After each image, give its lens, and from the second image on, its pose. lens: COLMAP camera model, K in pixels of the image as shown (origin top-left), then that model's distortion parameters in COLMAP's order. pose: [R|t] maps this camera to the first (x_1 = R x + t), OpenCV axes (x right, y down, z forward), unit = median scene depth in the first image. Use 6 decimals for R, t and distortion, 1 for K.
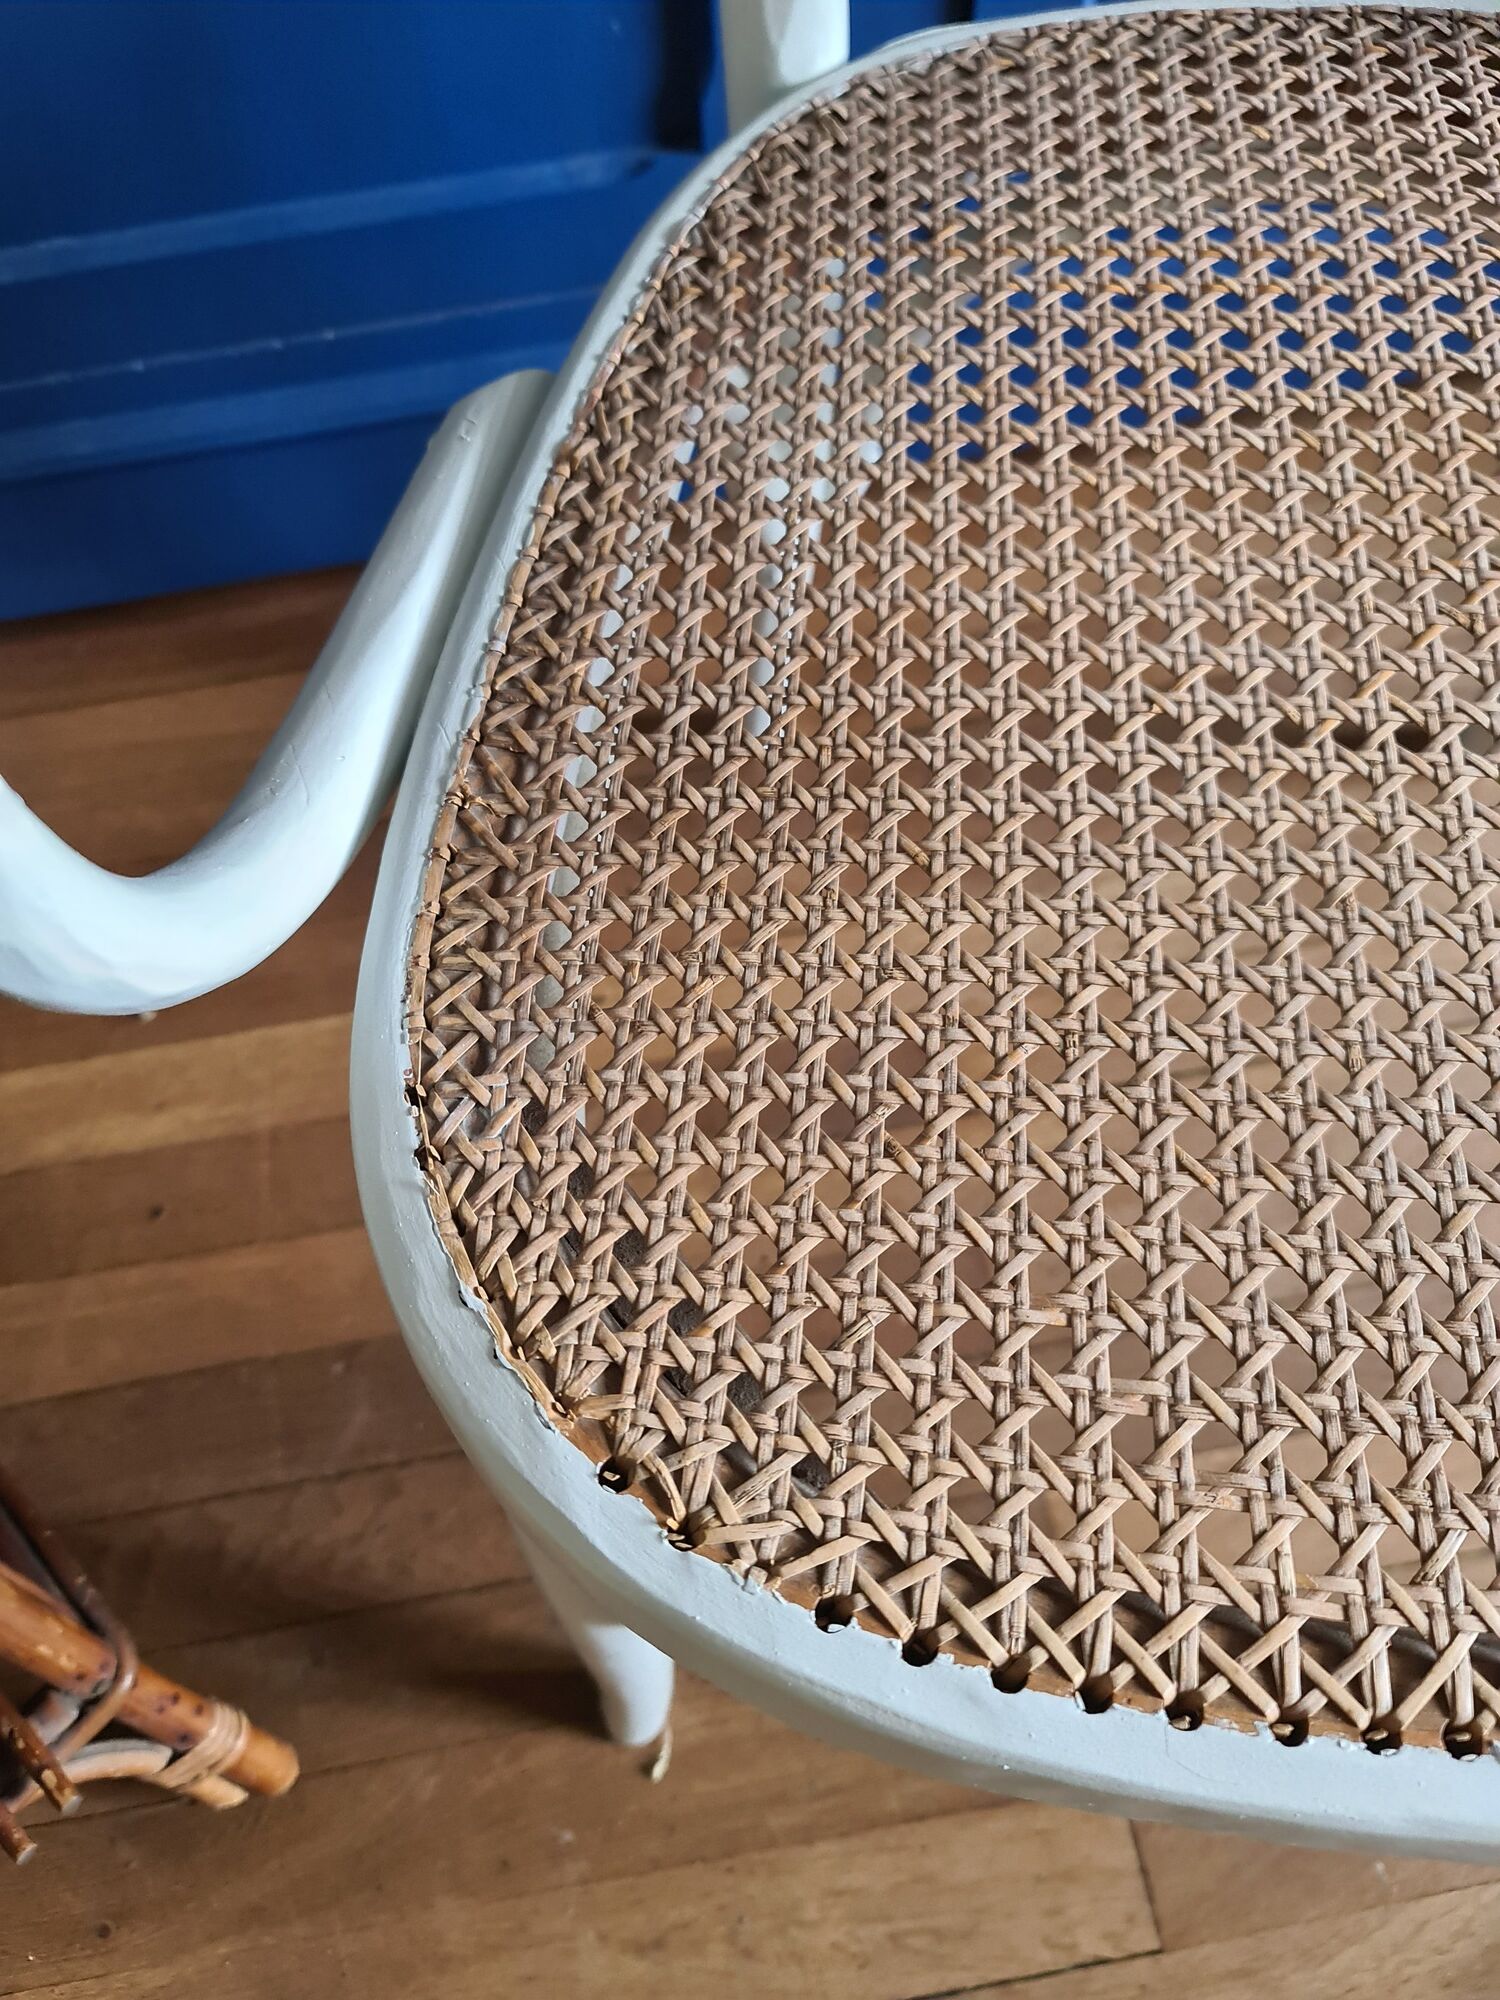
lens RADIAL K [[1539.6, 0, 755.6], [0, 1539.6, 1038.6], [0, 0, 1]] dist [-0.009437, -0.001284]
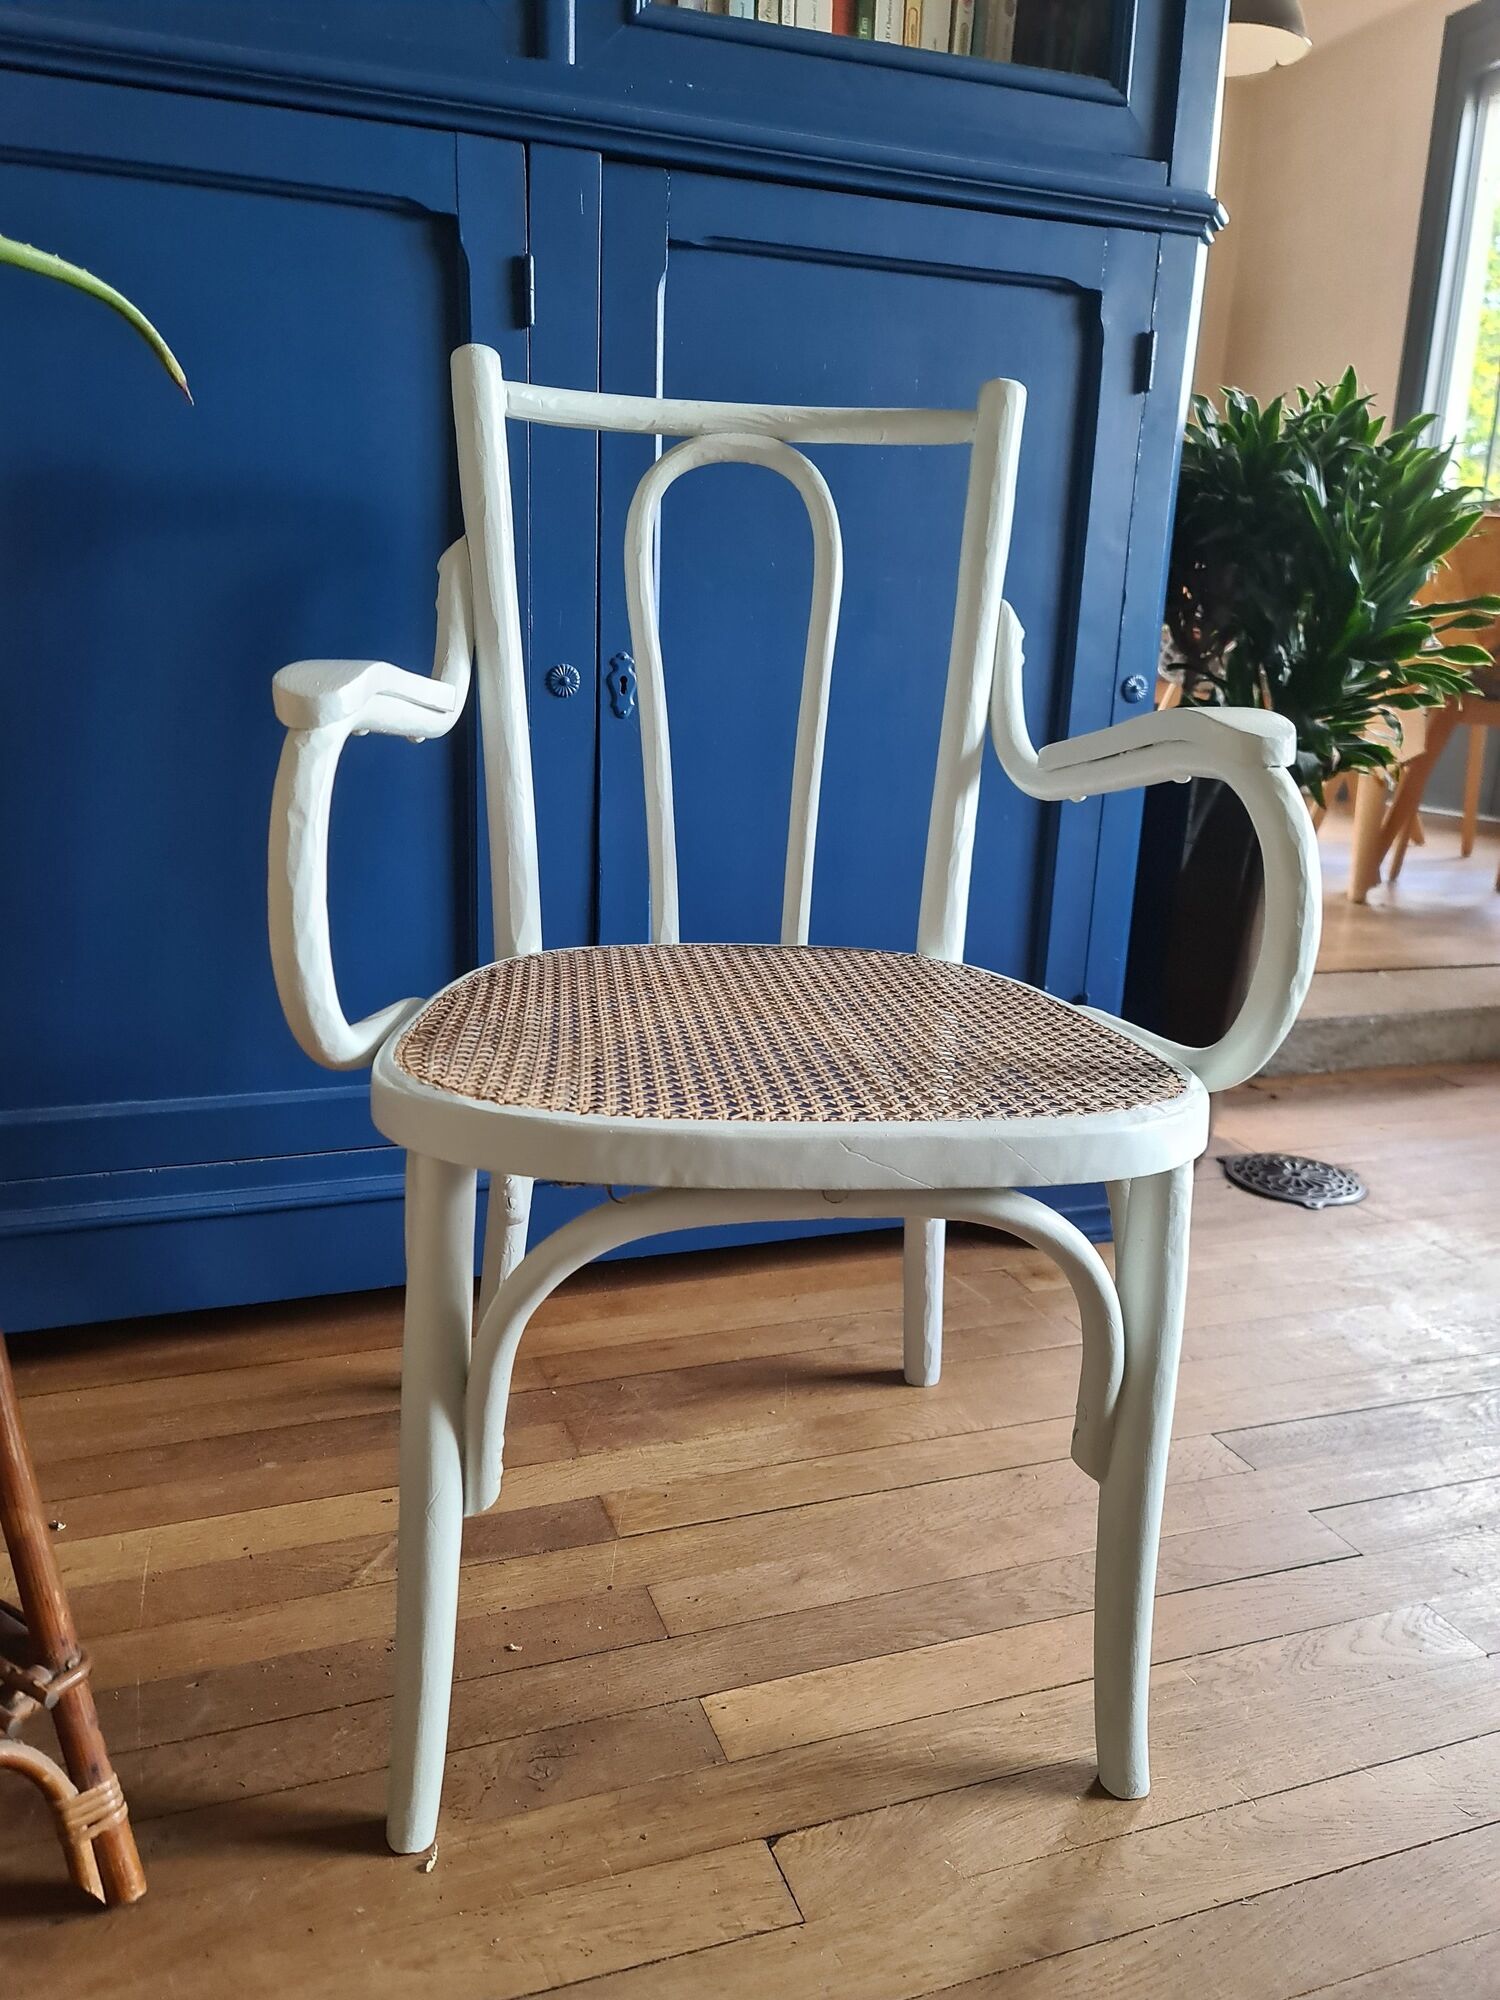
lens RADIAL K [[1470.0, 0, 735.7], [0, 1470.0, 1022.5], [0, 0, 1]] dist [0.080720, -0.083956]
pose [[0.981133, 0.018804, 0.192420, -0.068941], [0.132597, 0.658859, -0.740489, 1.037526], [-0.140701, 0.752032, 0.643934, -0.457594]]
